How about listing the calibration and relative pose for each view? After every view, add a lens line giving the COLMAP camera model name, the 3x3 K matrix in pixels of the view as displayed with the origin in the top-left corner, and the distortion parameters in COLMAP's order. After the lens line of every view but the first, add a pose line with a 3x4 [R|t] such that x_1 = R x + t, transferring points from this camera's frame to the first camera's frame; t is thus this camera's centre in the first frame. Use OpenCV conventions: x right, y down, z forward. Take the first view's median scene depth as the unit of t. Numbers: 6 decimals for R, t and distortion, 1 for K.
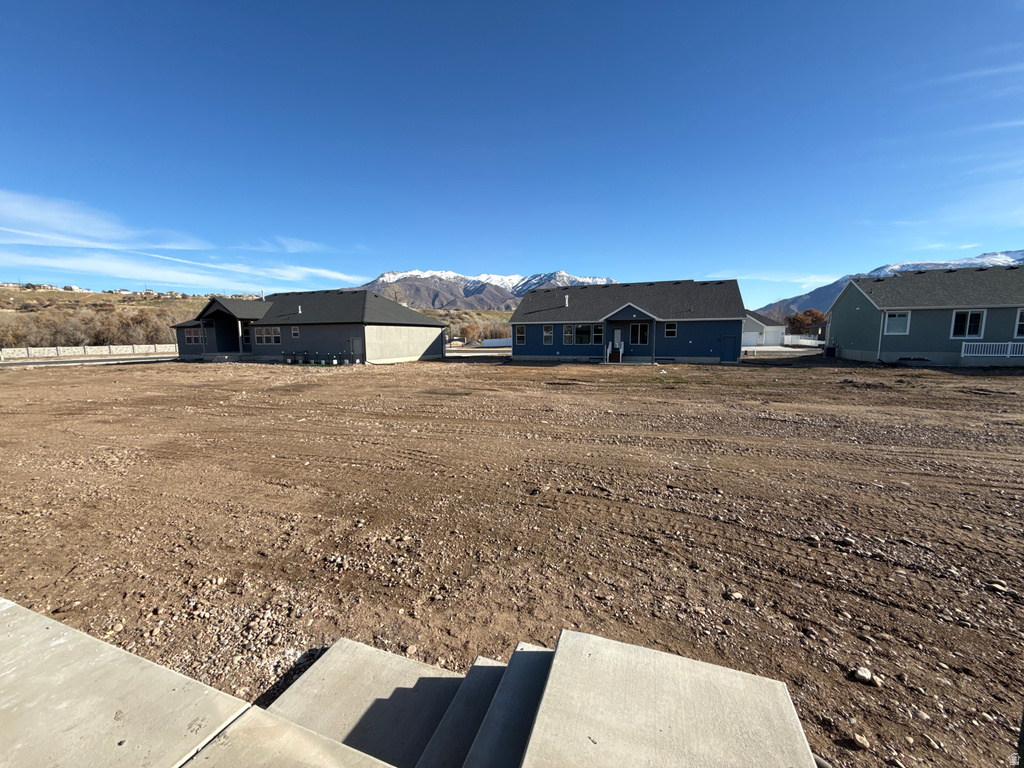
lens RADIAL K [[408.2, 0, 506.9], [0, 408.2, 380.4], [0, 0, 1]] dist [0.003952, -0.000668]
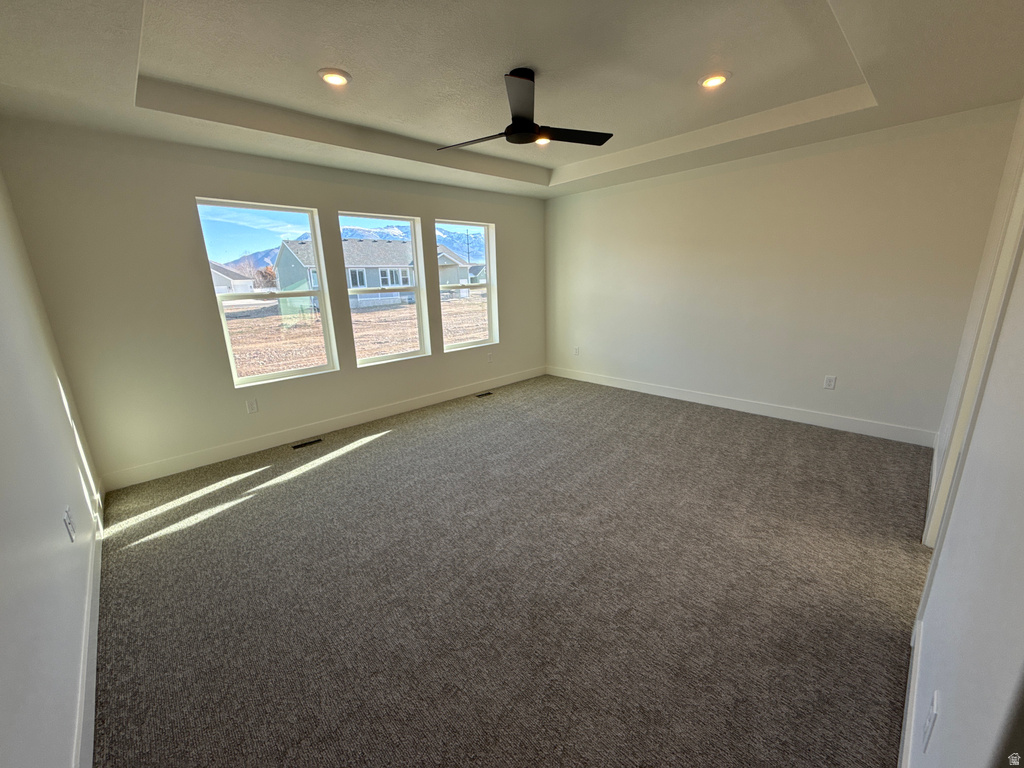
lens RADIAL K [[408.2, 0, 513.2], [0, 408.2, 386.8], [0, 0, 1]] dist [0.003952, -0.000668]
pose [[0.431025, -0.236361, 0.870833, -0.018933], [0.126529, 0.971380, 0.201025, 0.019765], [-0.893425, 0.023538, 0.448596, -0.176250]]
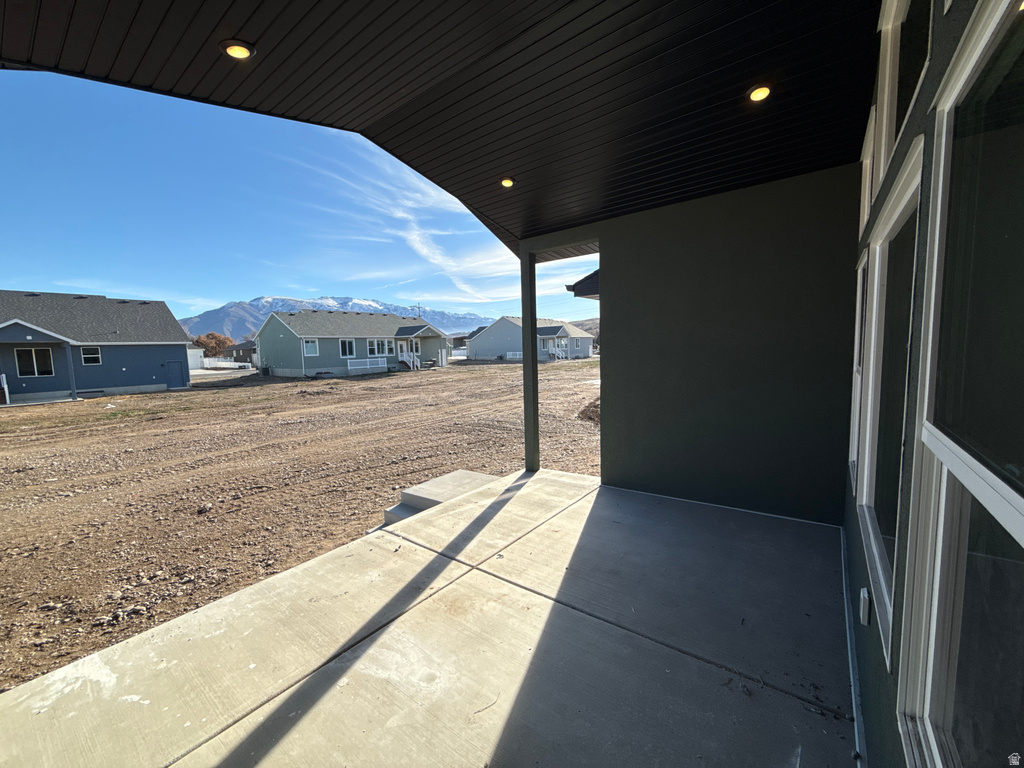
lens RADIAL K [[408.2, 0, 511.0], [0, 408.2, 384.4], [0, 0, 1]] dist [0.003952, -0.000668]
pose [[0.293078, -0.087699, 0.952058, -0.181413], [0.130552, 0.990128, 0.051017, -0.000744], [-0.947133, 0.109341, 0.301633, -0.031250]]
